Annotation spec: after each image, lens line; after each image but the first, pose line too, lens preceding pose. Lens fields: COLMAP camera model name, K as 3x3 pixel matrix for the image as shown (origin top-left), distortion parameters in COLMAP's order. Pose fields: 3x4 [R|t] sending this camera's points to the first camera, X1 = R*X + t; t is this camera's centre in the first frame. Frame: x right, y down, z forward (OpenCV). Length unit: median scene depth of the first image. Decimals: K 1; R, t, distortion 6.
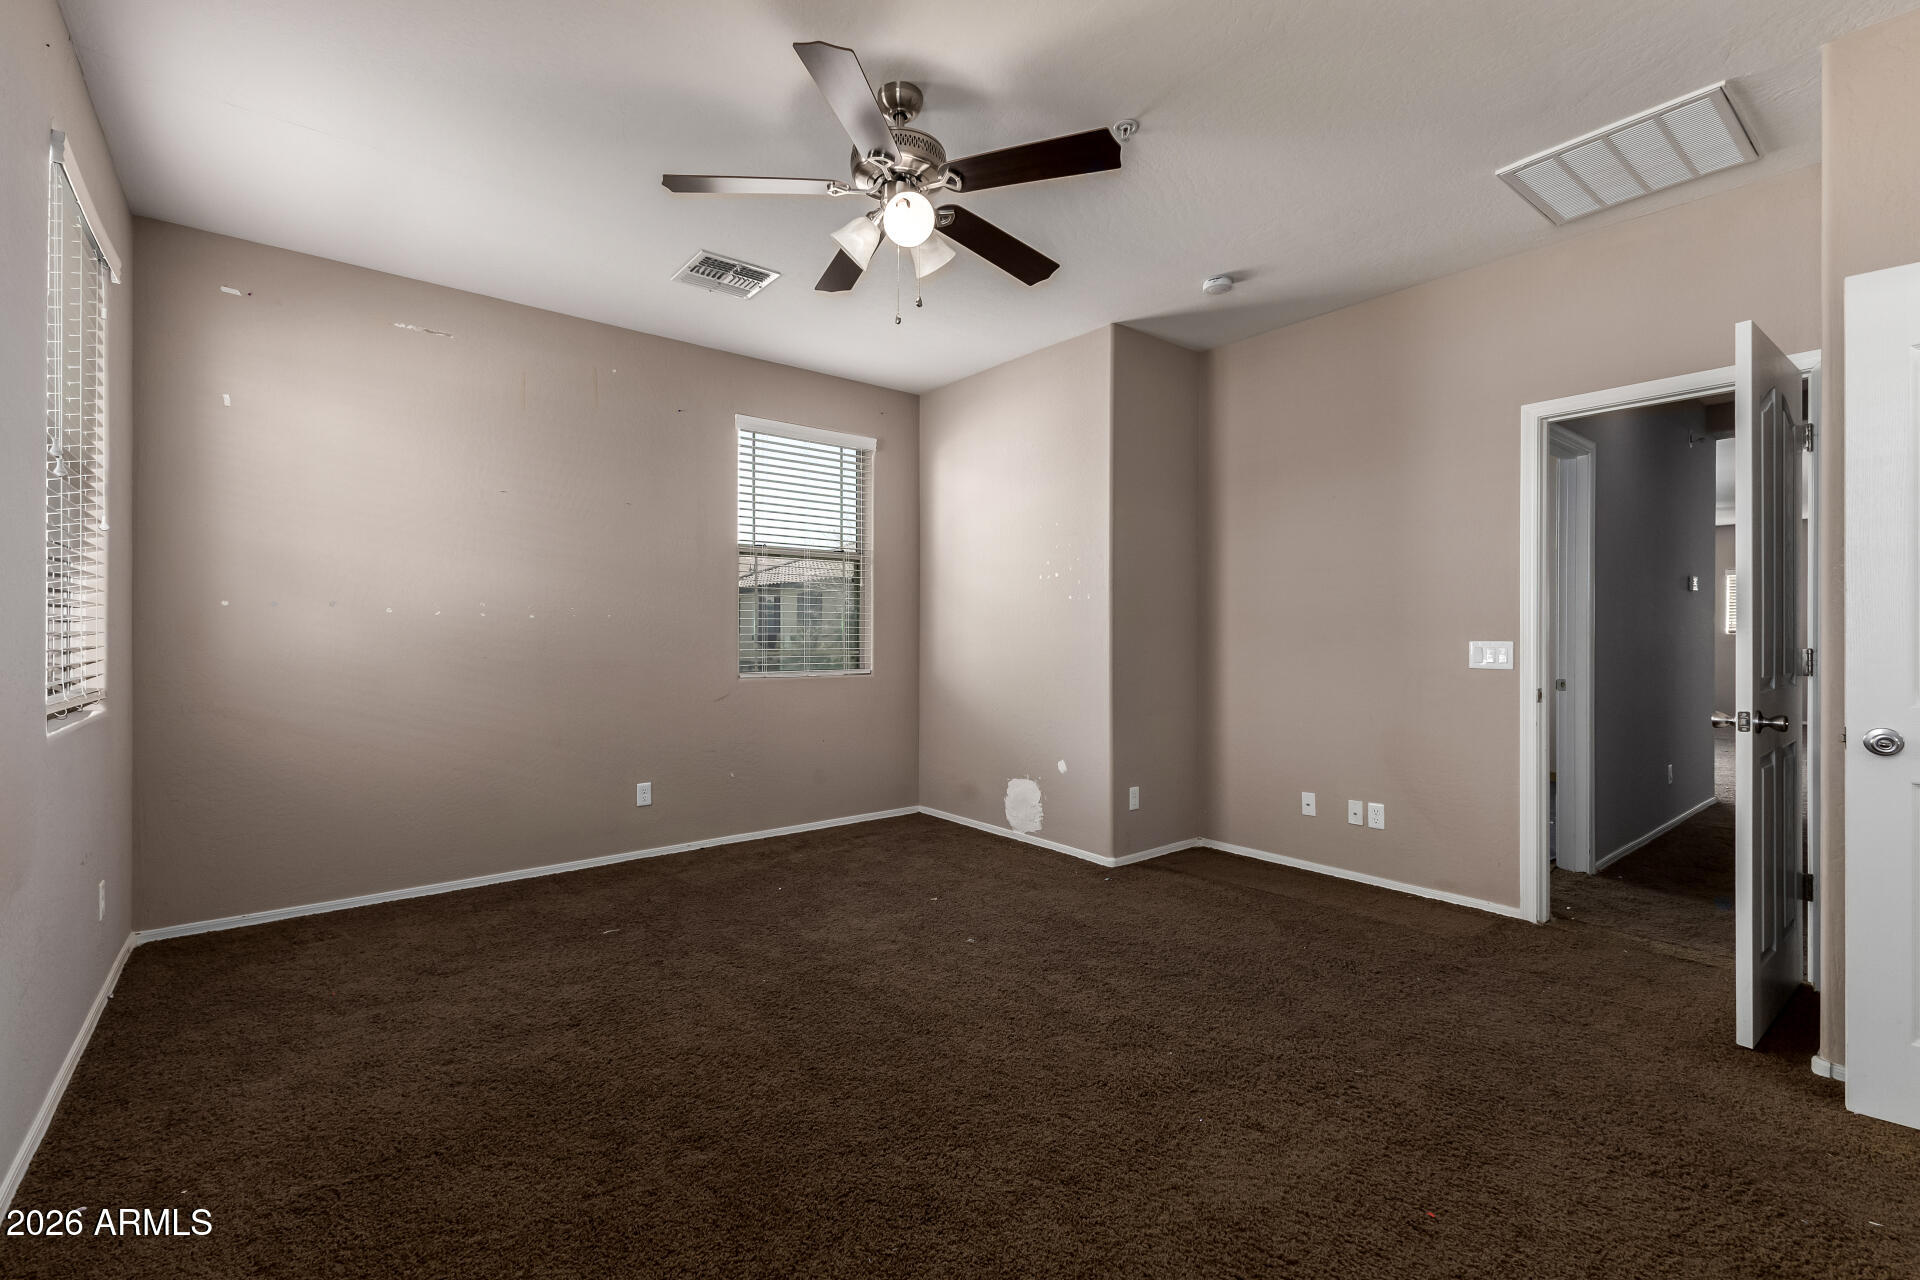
lens RADIAL K [[826.4, 0, 955.7], [0, 826.4, 636.3], [0, 0, 1]] dist [0.011247, -0.002527]
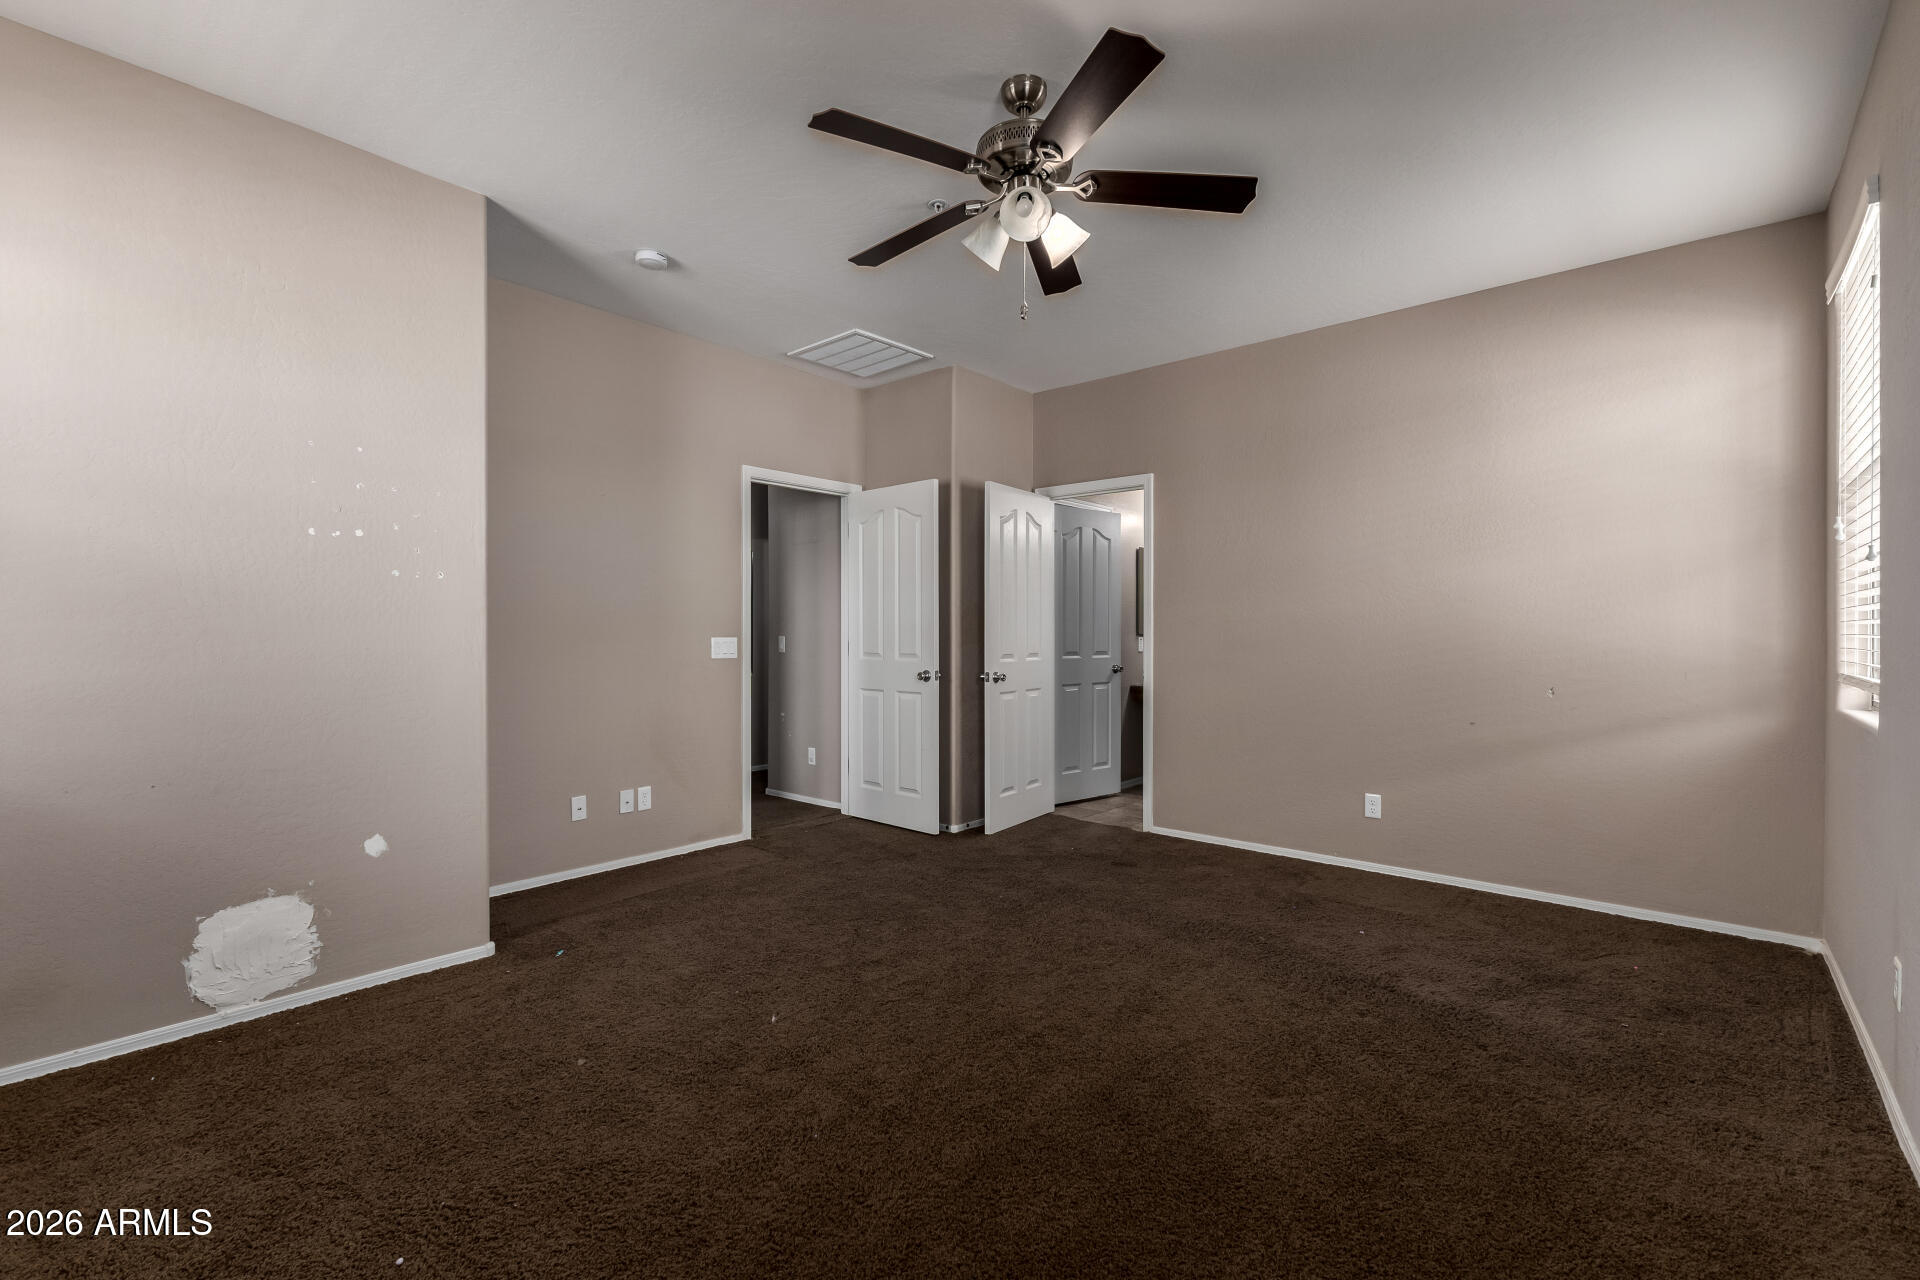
lens RADIAL K [[826.4, 0, 956.6], [0, 826.4, 639.0], [0, 0, 1]] dist [0.011247, -0.002527]
pose [[-0.168306, -0.004511, 0.985724, -0.636480], [0.005174, 0.999972, 0.005460, 0.002756], [-0.985721, 0.006019, -0.168278, 0.777670]]
